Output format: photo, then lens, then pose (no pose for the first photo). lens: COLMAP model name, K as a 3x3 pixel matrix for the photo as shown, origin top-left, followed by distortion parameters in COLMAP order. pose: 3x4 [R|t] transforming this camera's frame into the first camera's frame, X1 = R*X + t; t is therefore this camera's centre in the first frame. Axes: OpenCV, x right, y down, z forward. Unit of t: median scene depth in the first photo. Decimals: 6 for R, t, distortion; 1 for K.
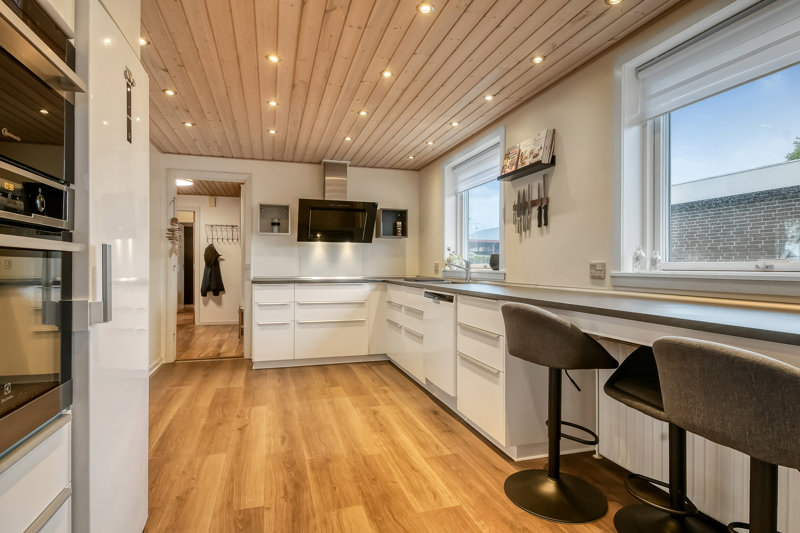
lens RADIAL K [[430.6, 0, 402.1], [0, 430.6, 261.9], [0, 0, 1]] dist [0.004861, -0.007896]
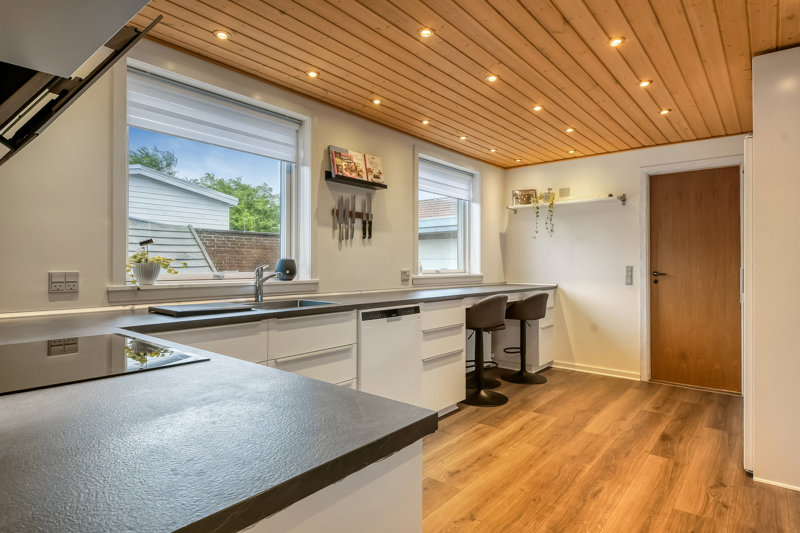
lens RADIAL K [[430.6, 0, 393.1], [0, 430.6, 260.0], [0, 0, 1]] dist [0.004861, -0.007896]
pose [[-0.535754, 0.002921, 0.844369, -0.763102], [-0.010156, 0.999899, -0.009903, -0.017771], [-0.844313, -0.013880, -0.535671, 1.778375]]
